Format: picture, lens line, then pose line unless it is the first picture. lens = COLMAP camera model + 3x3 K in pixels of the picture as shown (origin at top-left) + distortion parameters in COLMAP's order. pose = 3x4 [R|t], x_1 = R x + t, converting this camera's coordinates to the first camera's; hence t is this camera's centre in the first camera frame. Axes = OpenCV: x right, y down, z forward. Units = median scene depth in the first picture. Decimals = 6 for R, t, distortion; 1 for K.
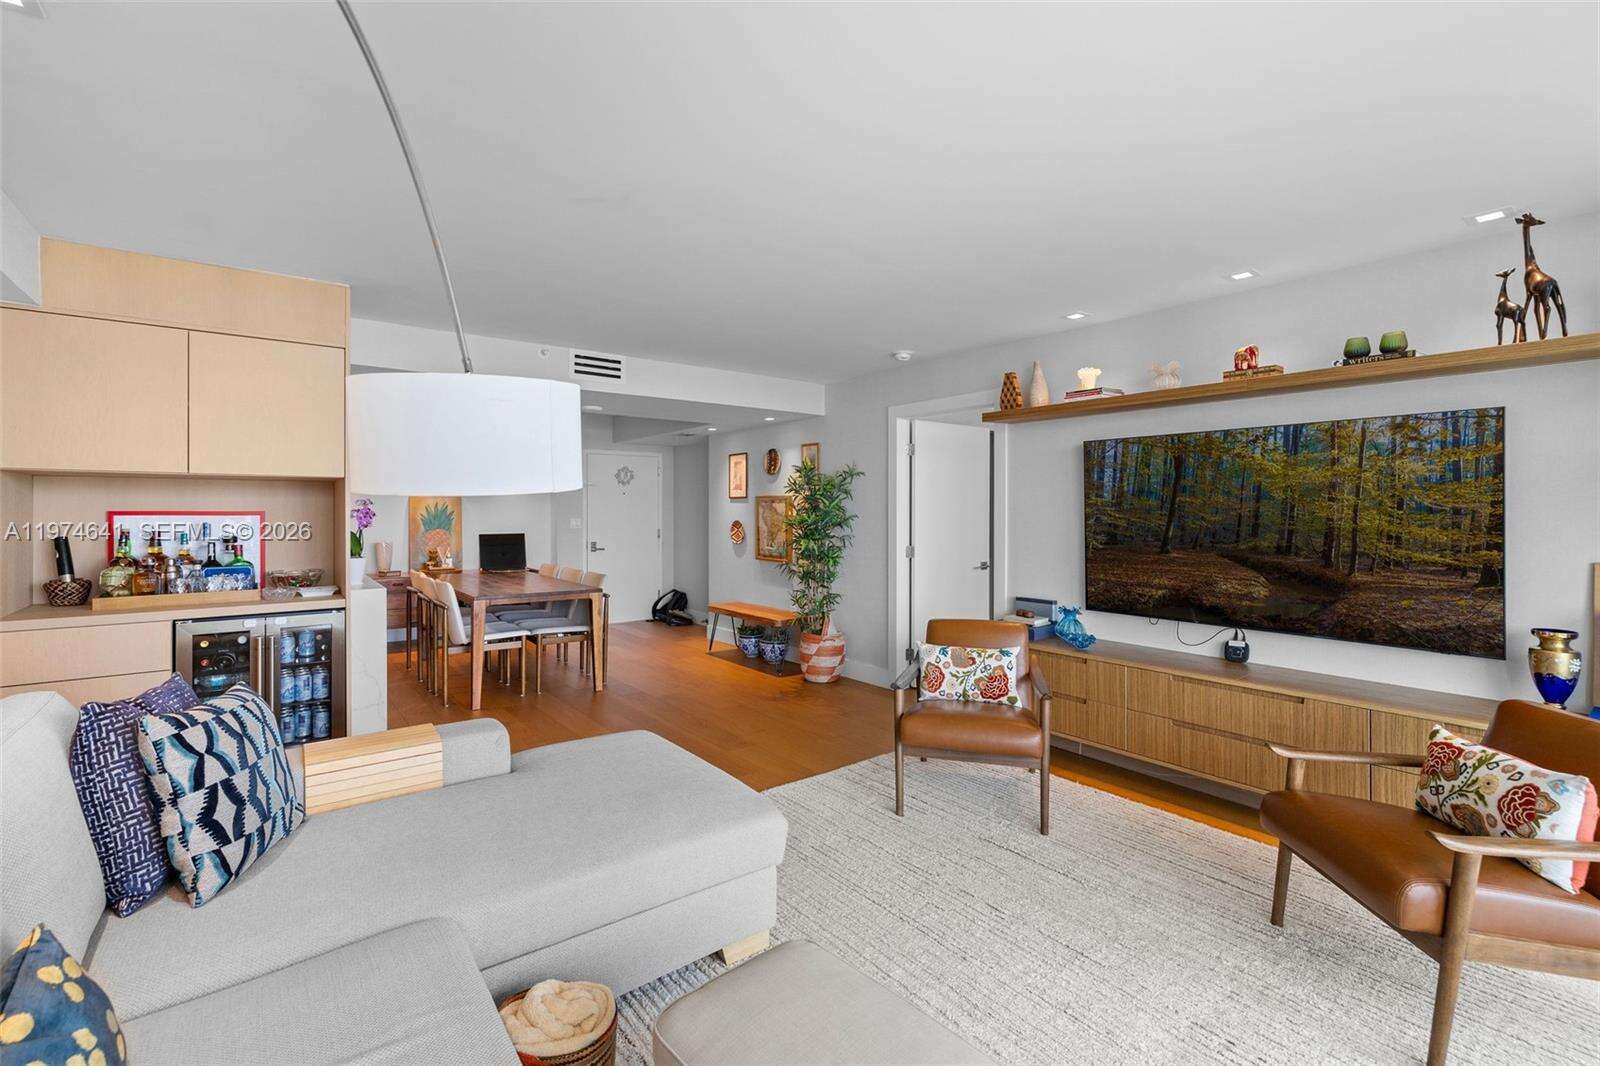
lens RADIAL K [[703.9, 0, 794.9], [0, 703.9, 514.5], [0, 0, 1]] dist [0.004458, -0.000019]
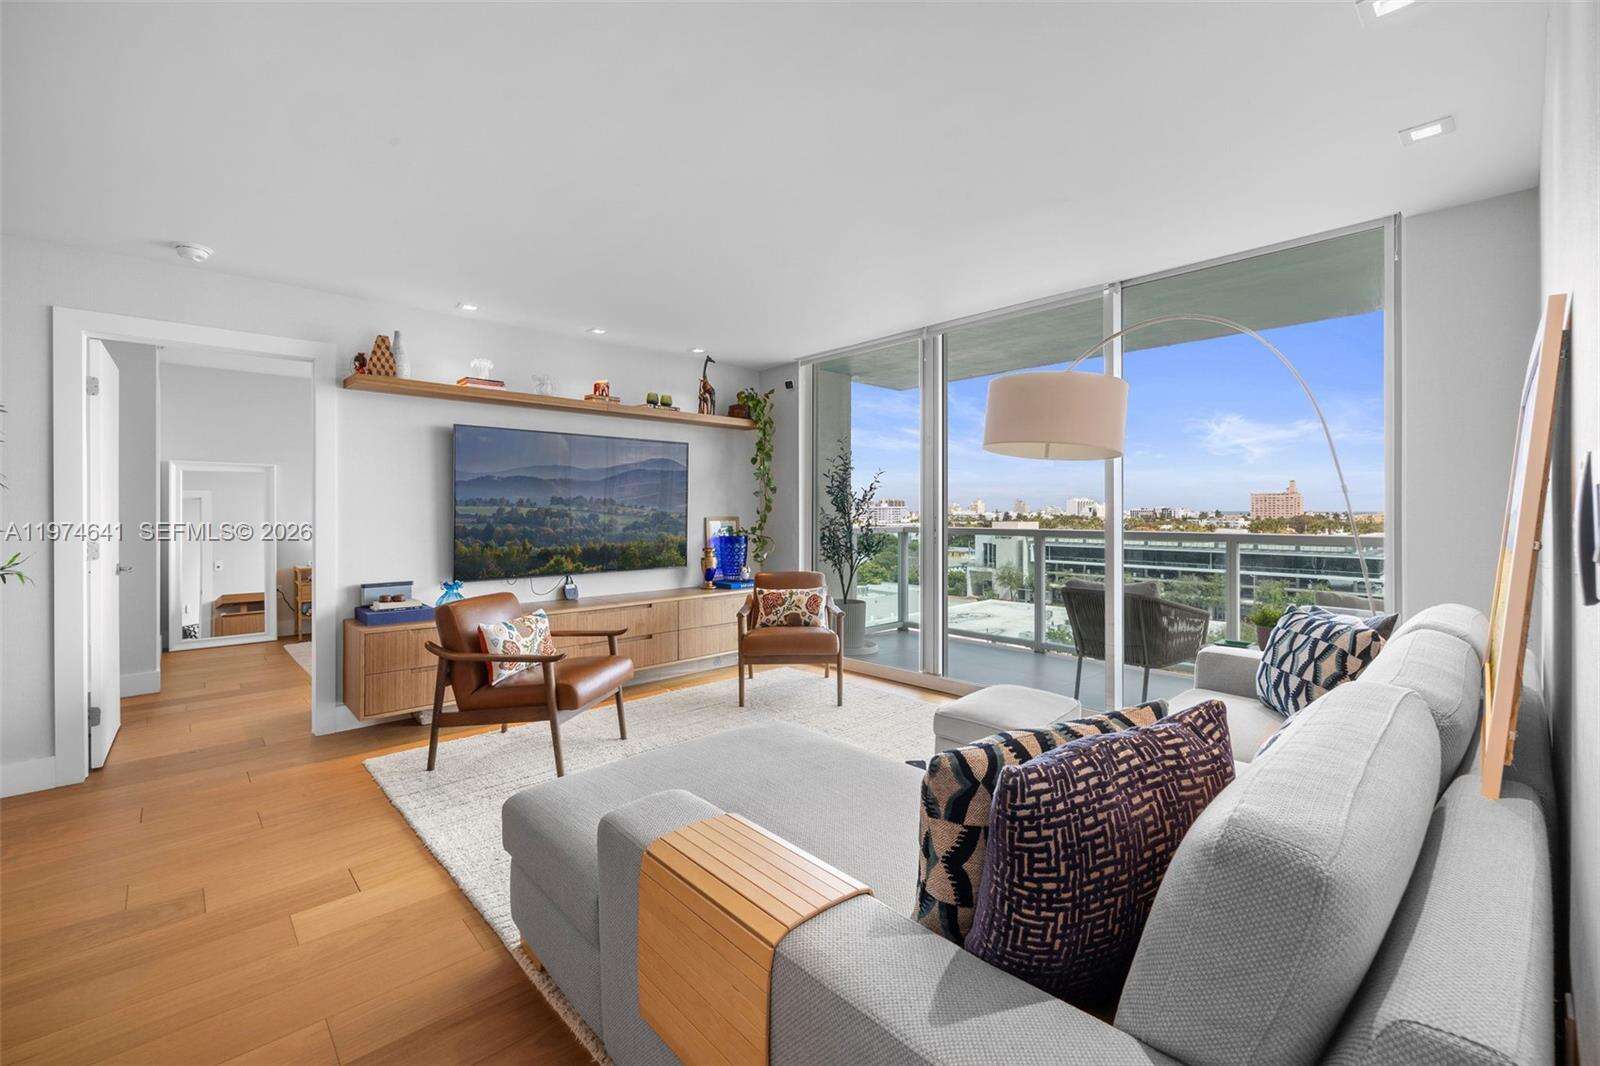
lens RADIAL K [[674.3, 0, 795.8], [0, 674.3, 509.6], [0, 0, 1]] dist [-0.001469, 0.000350]
pose [[-0.096493, 0.000020, 0.995334, -0.744096], [0.008384, 0.999965, 0.000793, 0.033099], [-0.995298, 0.008422, -0.096489, 0.673960]]
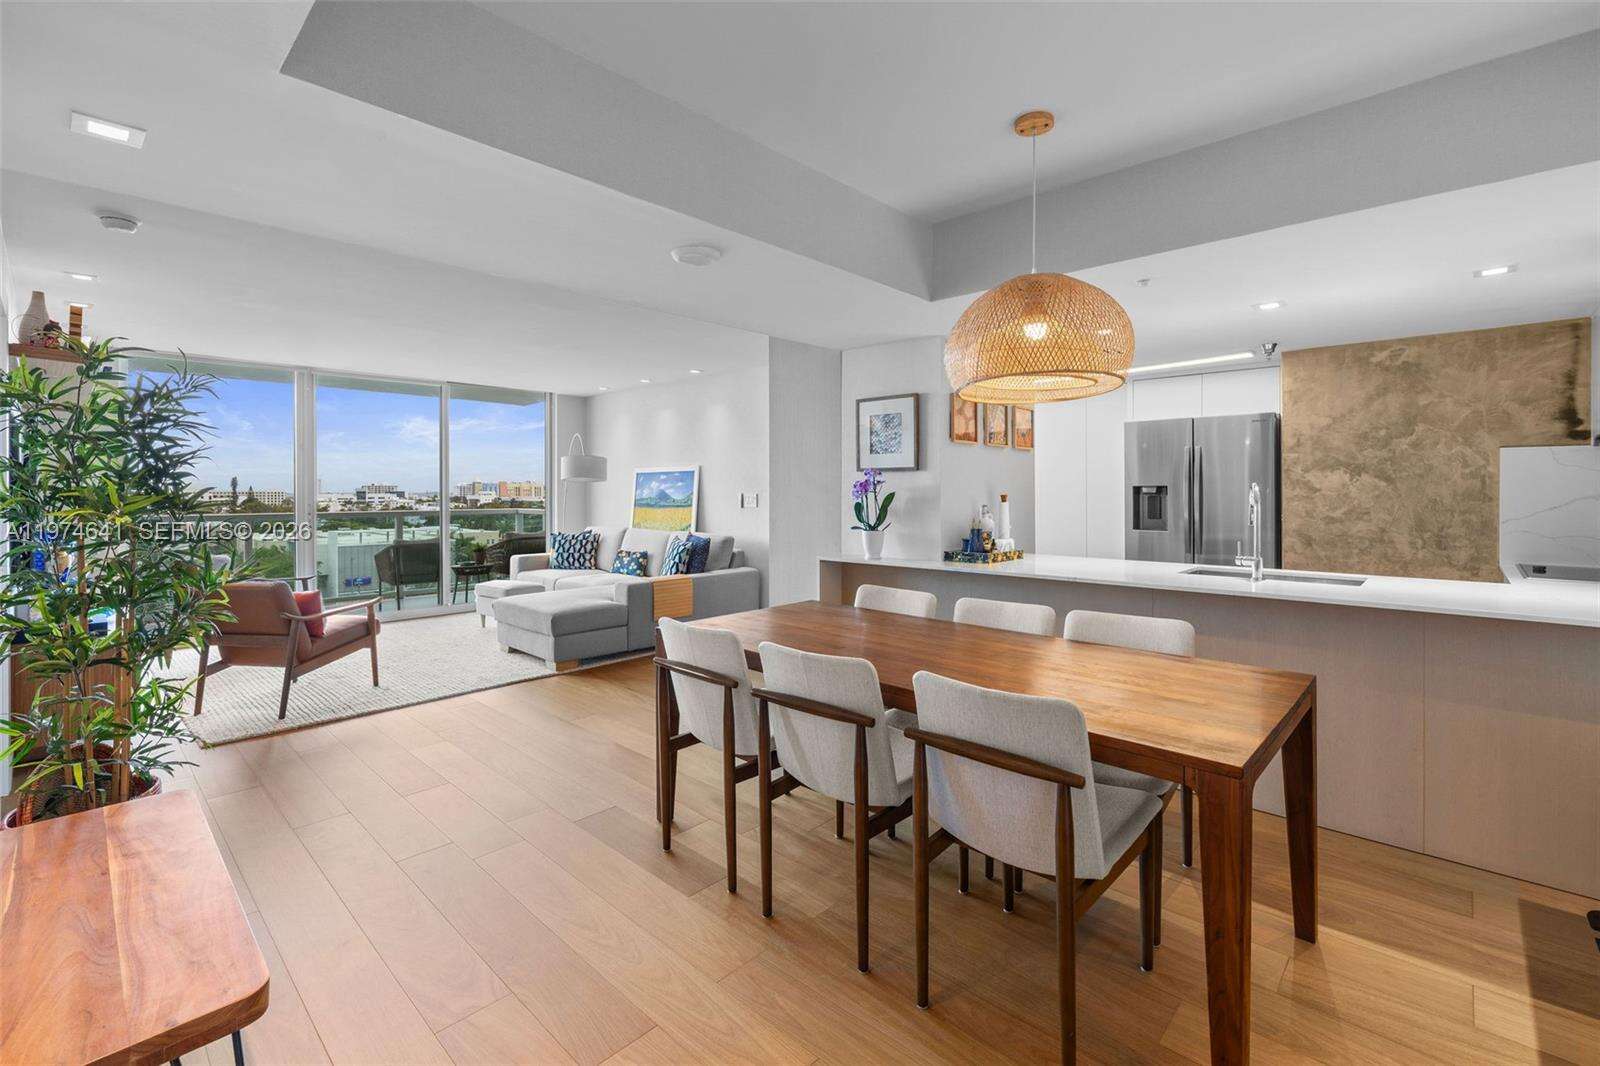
lens RADIAL K [[695.8, 0, 801.0], [0, 695.8, 493.0], [0, 0, 1]] dist [0.000779, -0.000049]
pose [[-0.986125, 0.001191, -0.166003, -0.449862], [-0.000619, 0.999941, 0.010853, -0.000733], [0.166006, 0.010805, -0.986066, 2.326112]]
